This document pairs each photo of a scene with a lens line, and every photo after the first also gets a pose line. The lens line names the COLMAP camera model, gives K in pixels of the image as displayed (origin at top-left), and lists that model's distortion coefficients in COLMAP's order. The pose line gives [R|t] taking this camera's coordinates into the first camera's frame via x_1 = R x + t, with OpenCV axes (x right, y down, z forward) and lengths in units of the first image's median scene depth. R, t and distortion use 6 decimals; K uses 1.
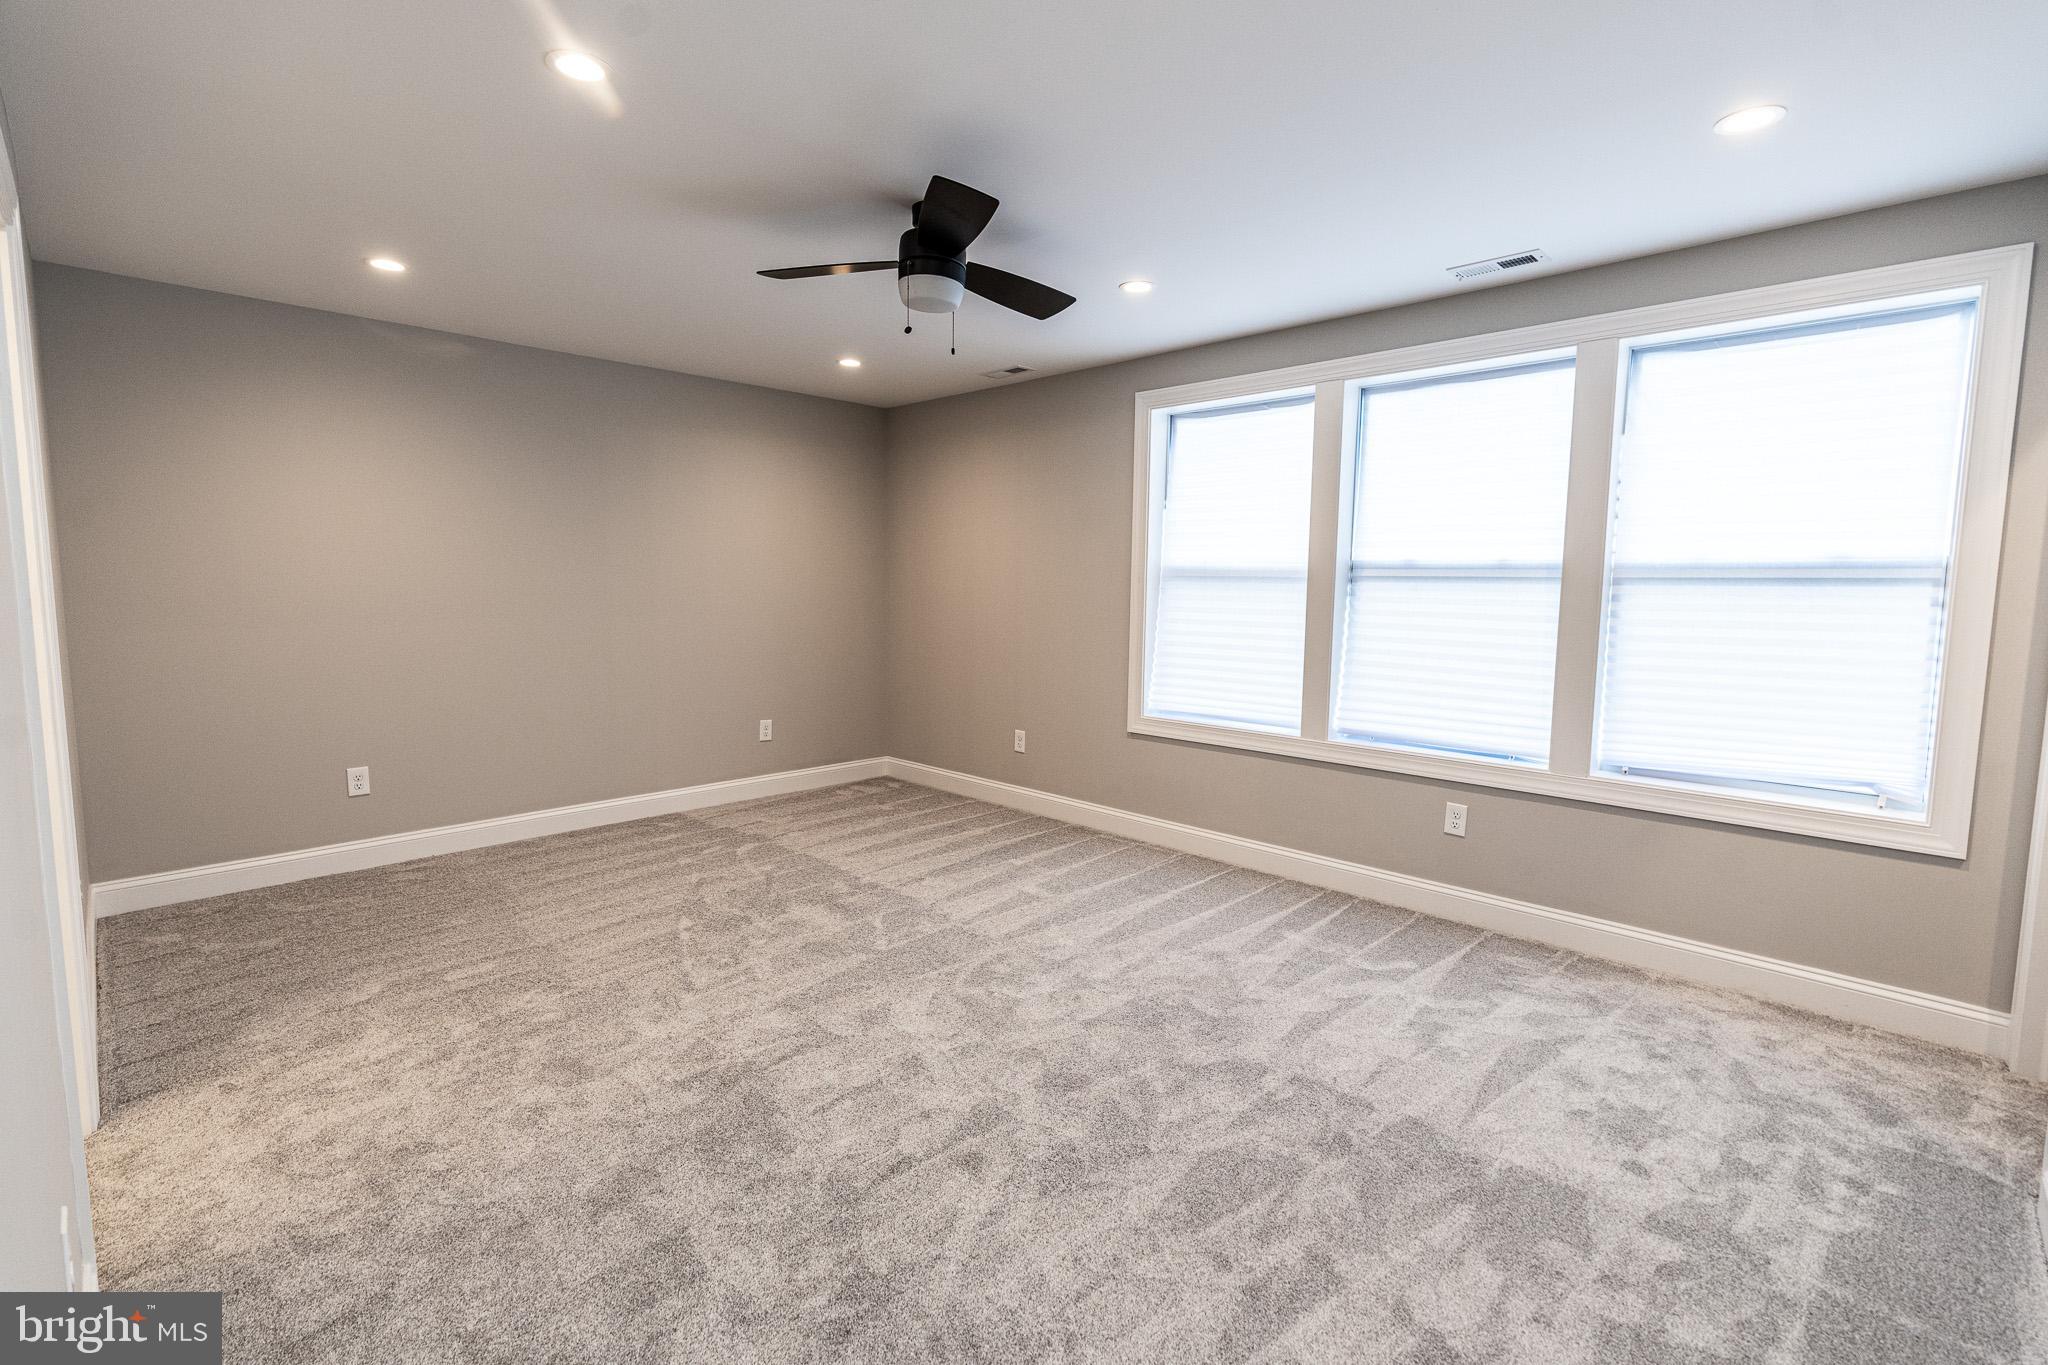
lens RADIAL K [[914.1, 0, 1027.7], [0, 914.1, 671.8], [0, 0, 1]] dist [-0.009707, 0.004295]
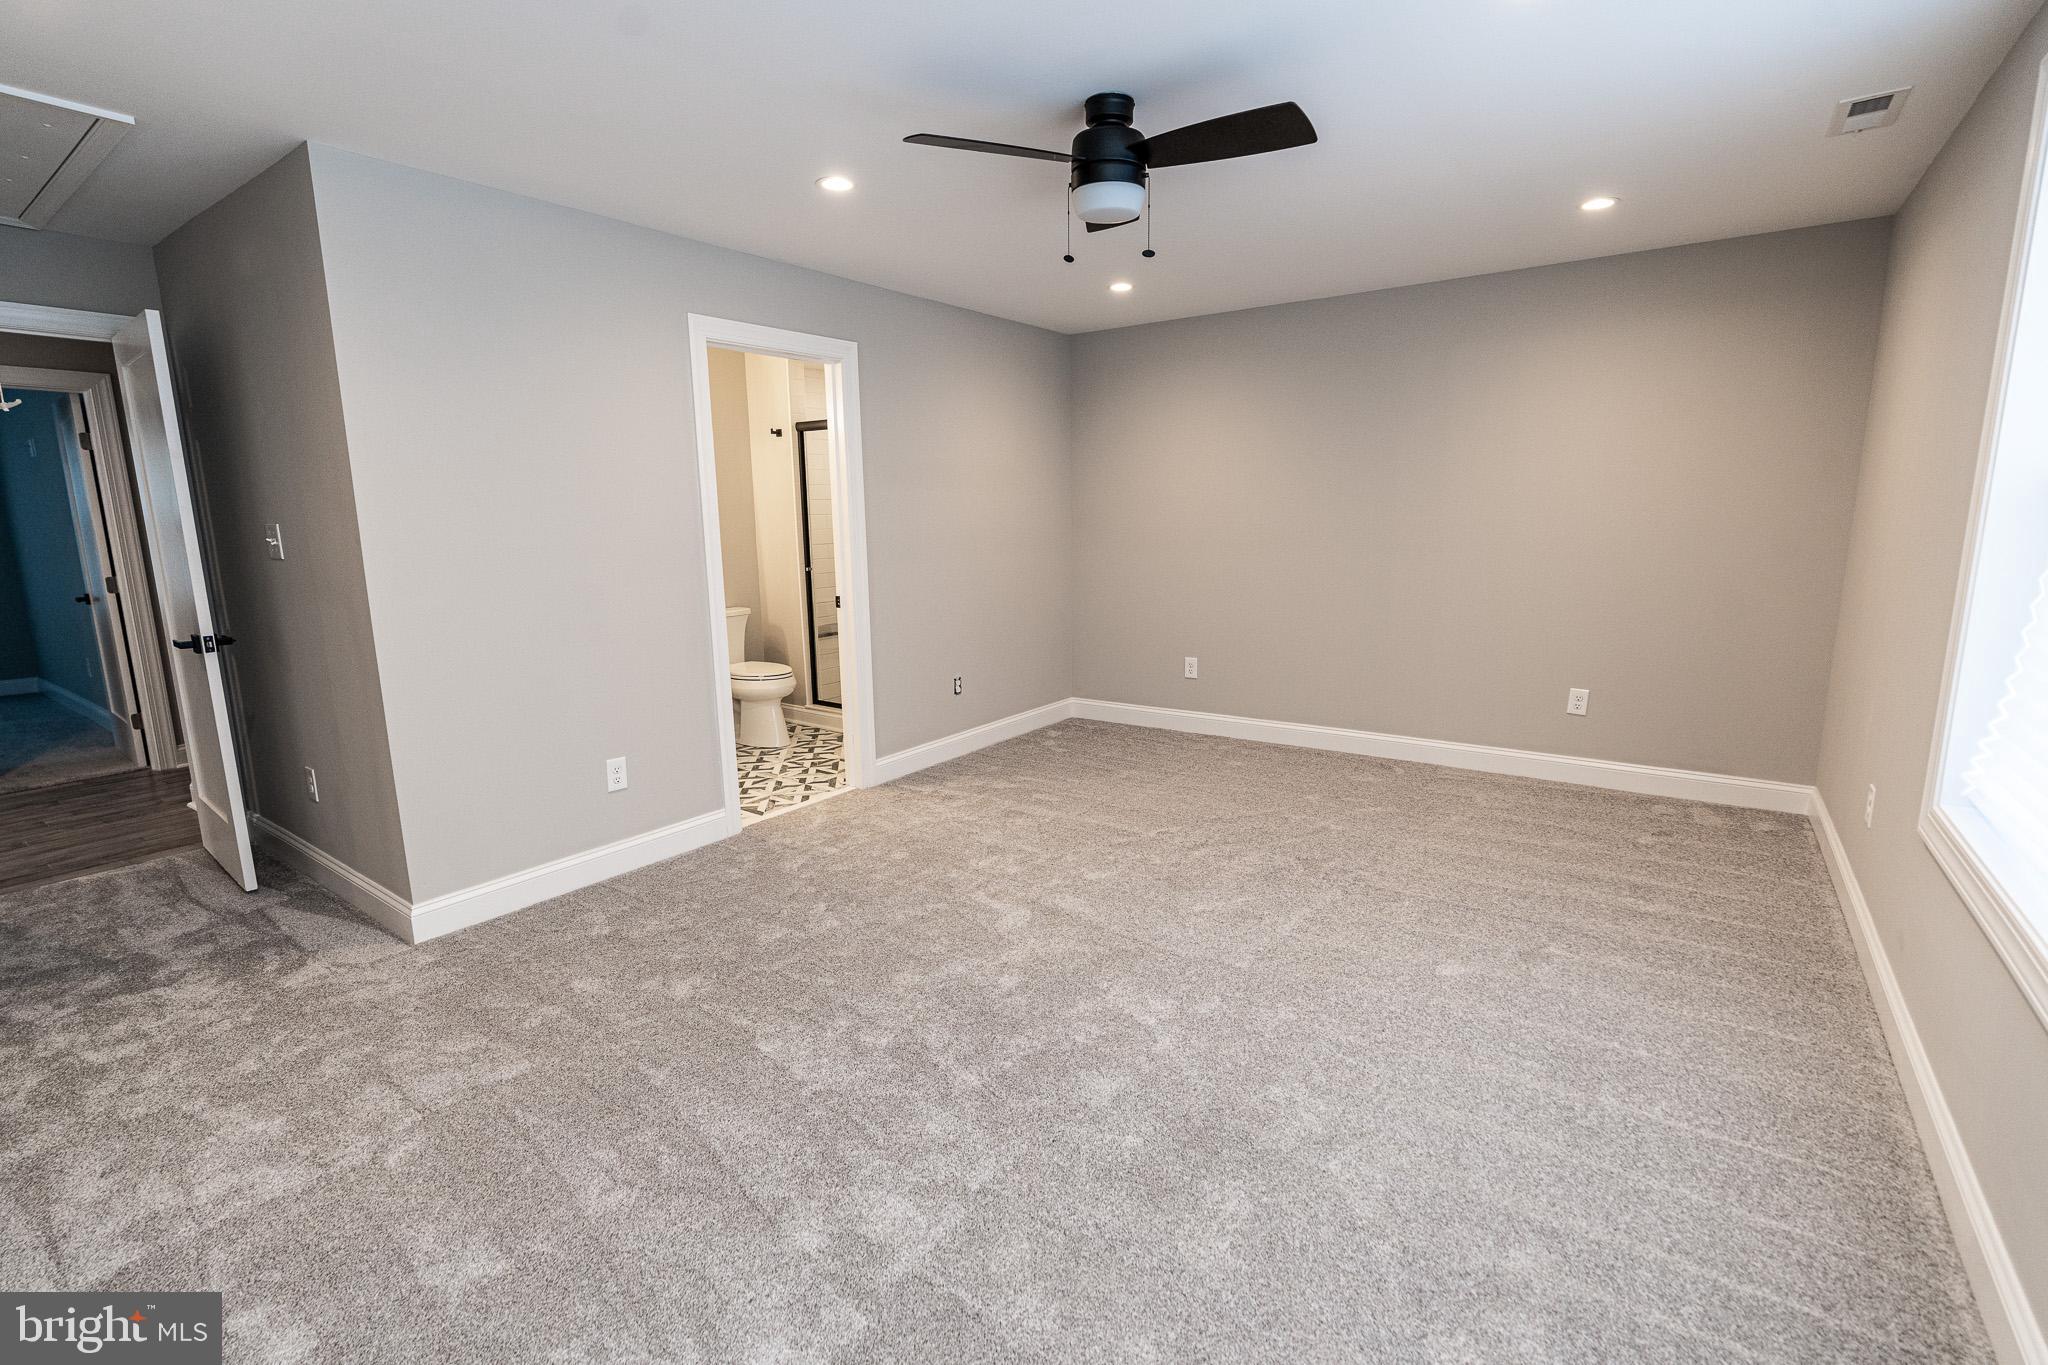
lens RADIAL K [[914.1, 0, 1027.7], [0, 914.1, 671.8], [0, 0, 1]] dist [-0.009707, 0.004295]
pose [[0.156037, 0.159009, -0.974869, 0.514645], [-0.078980, 0.985806, 0.148151, -0.052257], [0.984589, 0.053878, 0.166381, 0.492916]]
